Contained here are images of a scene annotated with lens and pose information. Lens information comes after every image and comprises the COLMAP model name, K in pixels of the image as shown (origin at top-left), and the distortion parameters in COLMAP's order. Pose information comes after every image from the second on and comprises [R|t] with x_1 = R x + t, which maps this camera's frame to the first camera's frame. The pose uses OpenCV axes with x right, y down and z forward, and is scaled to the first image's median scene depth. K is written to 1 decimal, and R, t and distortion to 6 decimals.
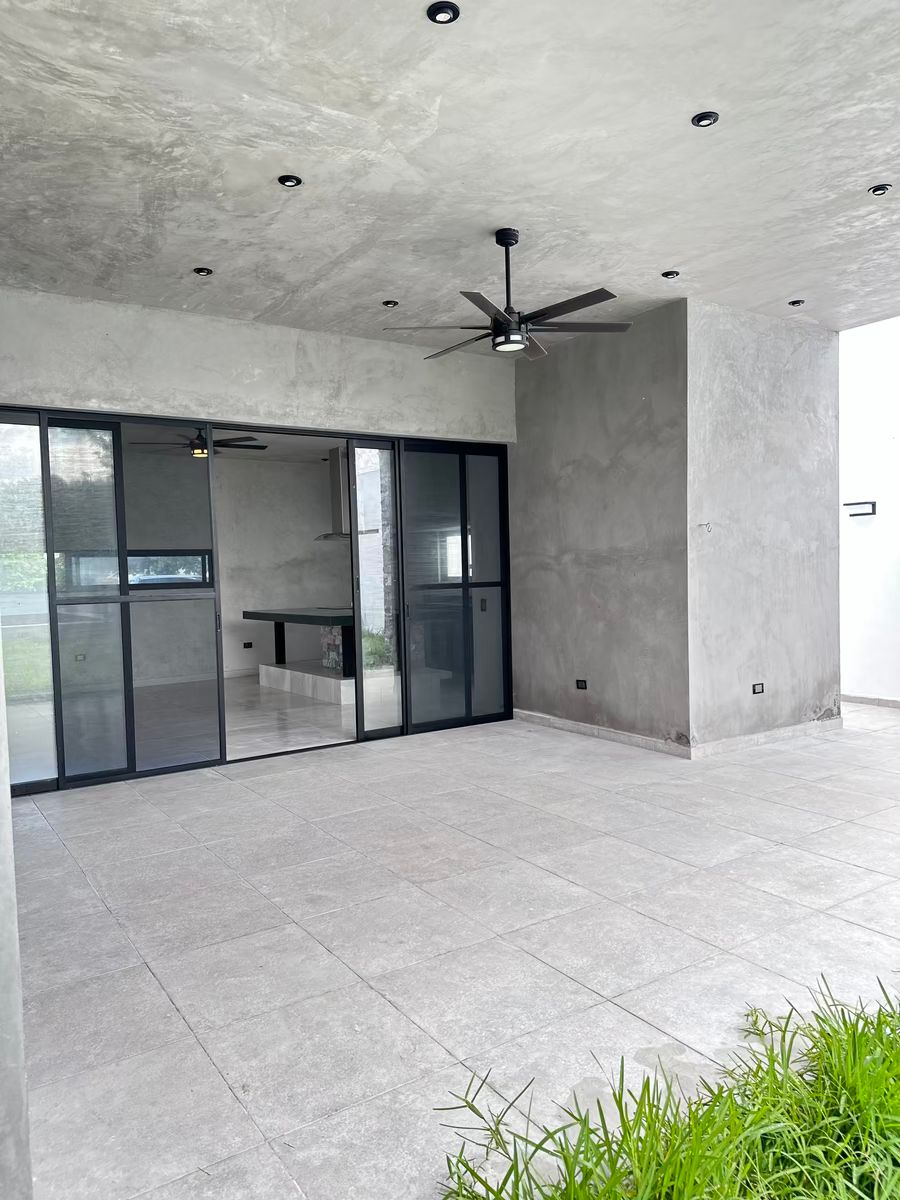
lens RADIAL K [[844.5, 0, 448.9], [0, 844.5, 604.7], [0, 0, 1]] dist [0.046416, -0.041207]
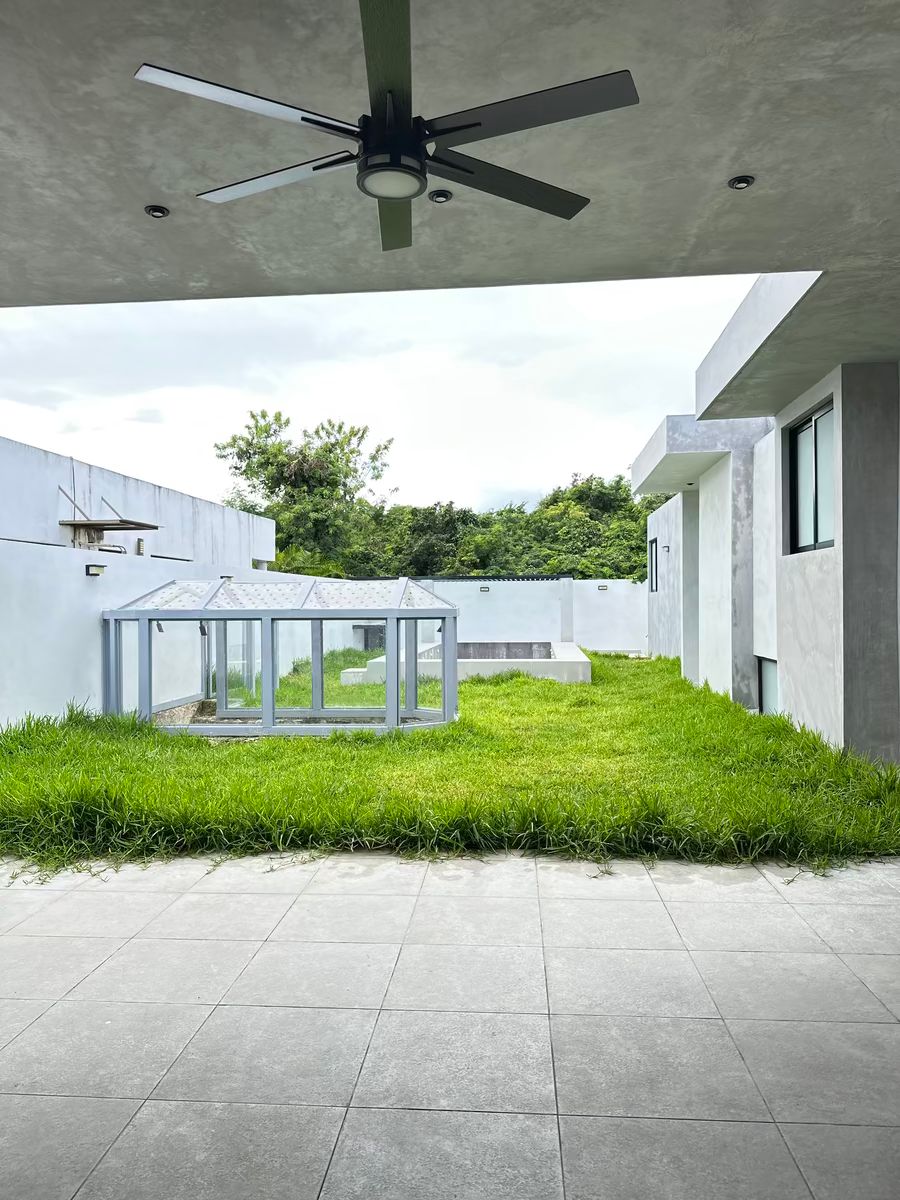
lens RADIAL K [[844.5, 0, 449.4], [0, 844.5, 599.4], [0, 0, 1]] dist [0.046416, -0.041207]
pose [[-0.782168, 0.029329, 0.622377, -0.340574], [0.056731, 0.998095, 0.024261, -0.083774], [-0.620479, 0.054284, -0.782342, 1.757502]]
